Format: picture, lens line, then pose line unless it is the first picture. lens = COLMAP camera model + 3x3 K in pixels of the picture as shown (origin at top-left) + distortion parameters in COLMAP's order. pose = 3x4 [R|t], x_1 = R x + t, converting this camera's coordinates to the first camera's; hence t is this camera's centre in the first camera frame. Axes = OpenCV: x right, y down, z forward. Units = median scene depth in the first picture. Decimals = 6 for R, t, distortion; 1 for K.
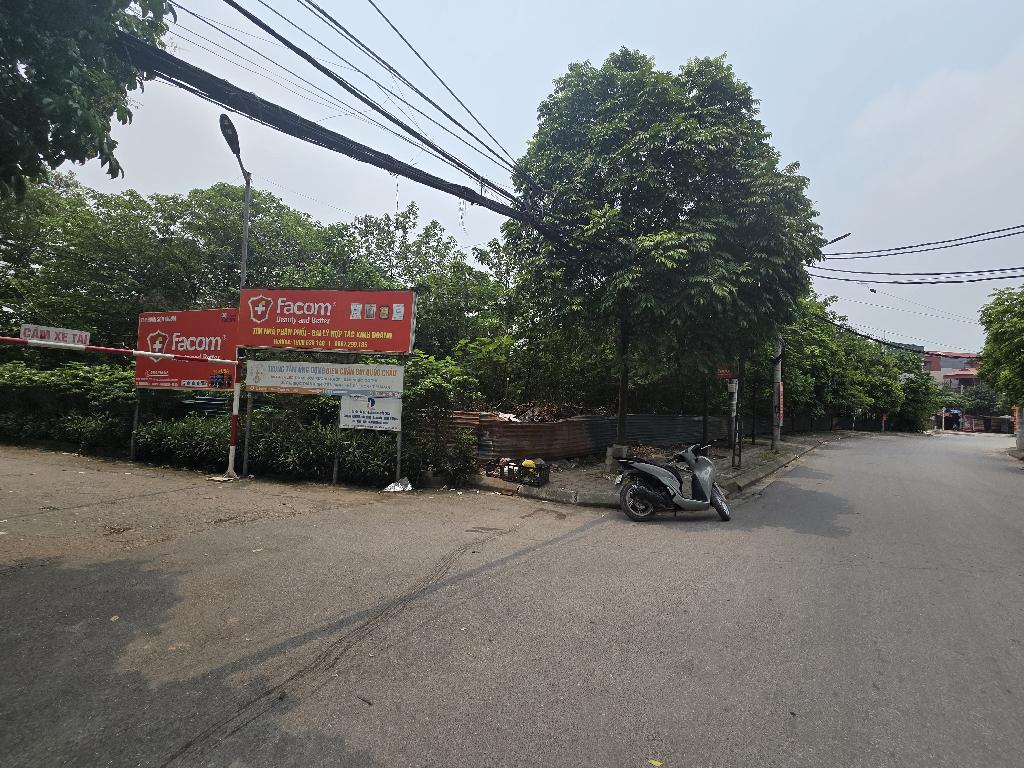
lens RADIAL K [[417.9, 0, 513.5], [0, 417.9, 381.5], [0, 0, 1]] dist [-0.000111, 0.000585]
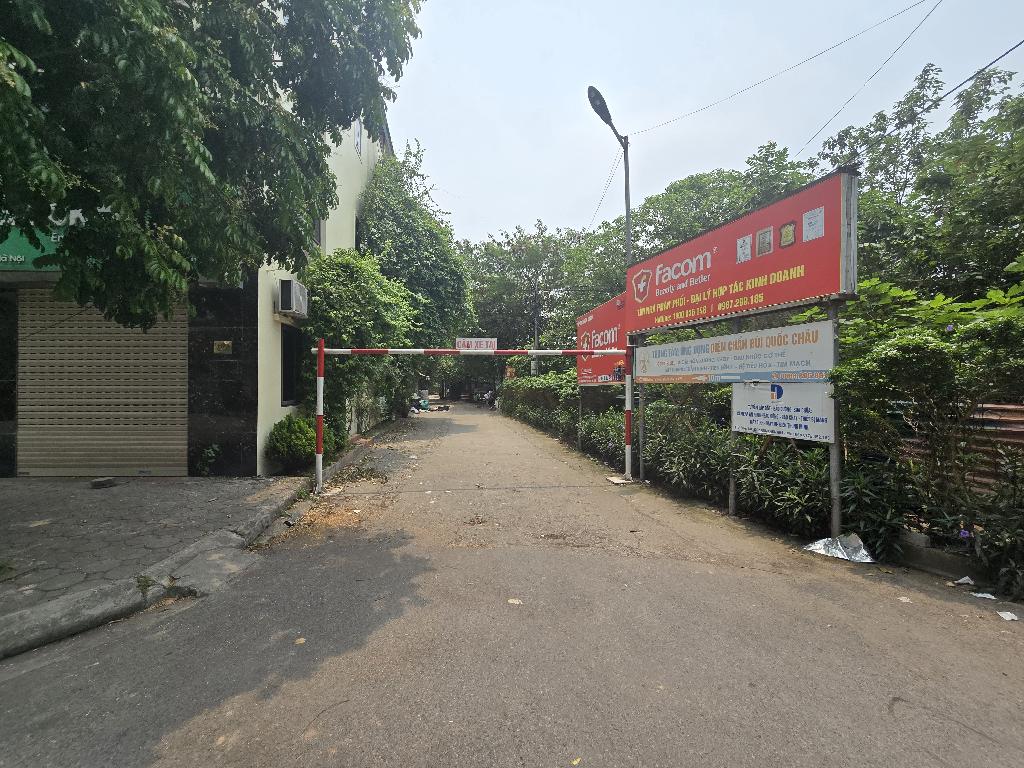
lens RADIAL K [[417.9, 0, 513.5], [0, 417.9, 381.5], [0, 0, 1]] dist [-0.000111, 0.000585]
pose [[0.448614, -0.054286, -0.892076, 0.023543], [0.064270, 0.997529, -0.028383, 0.028694], [0.891412, -0.044600, 0.450994, 0.392840]]
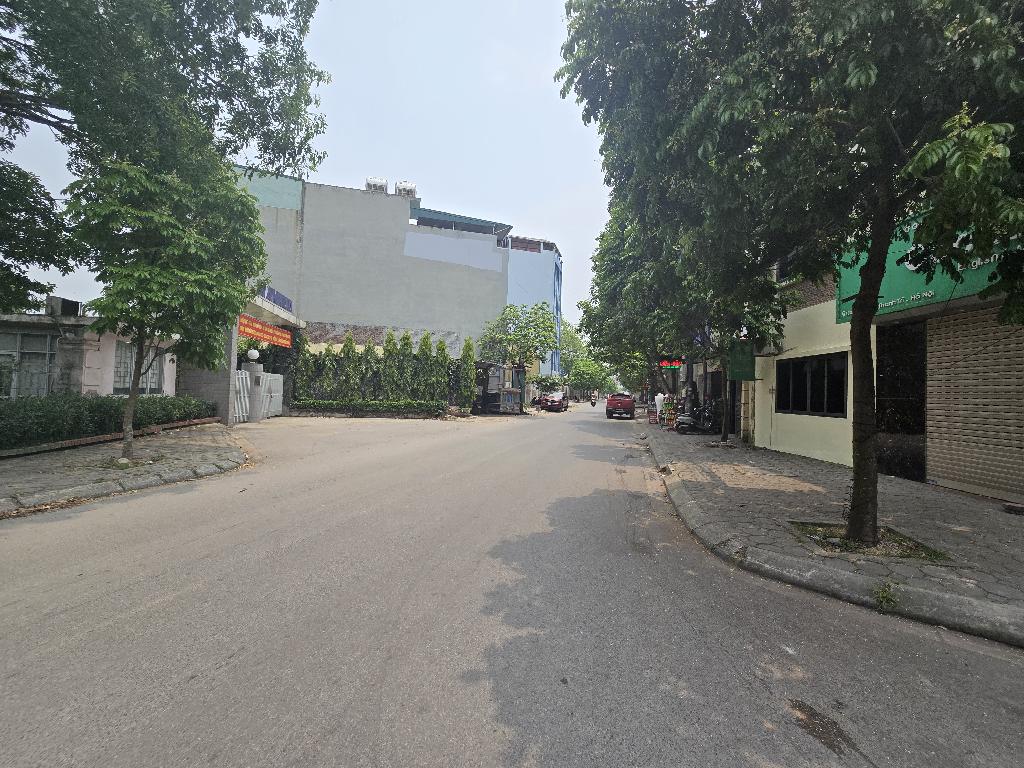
lens RADIAL K [[417.9, 0, 513.5], [0, 417.9, 381.5], [0, 0, 1]] dist [-0.000111, 0.000585]
pose [[-0.909026, -0.085853, -0.407799, 0.103984], [-0.055985, 0.994837, -0.084647, 0.034920], [0.412961, -0.054115, -0.909140, 0.369818]]
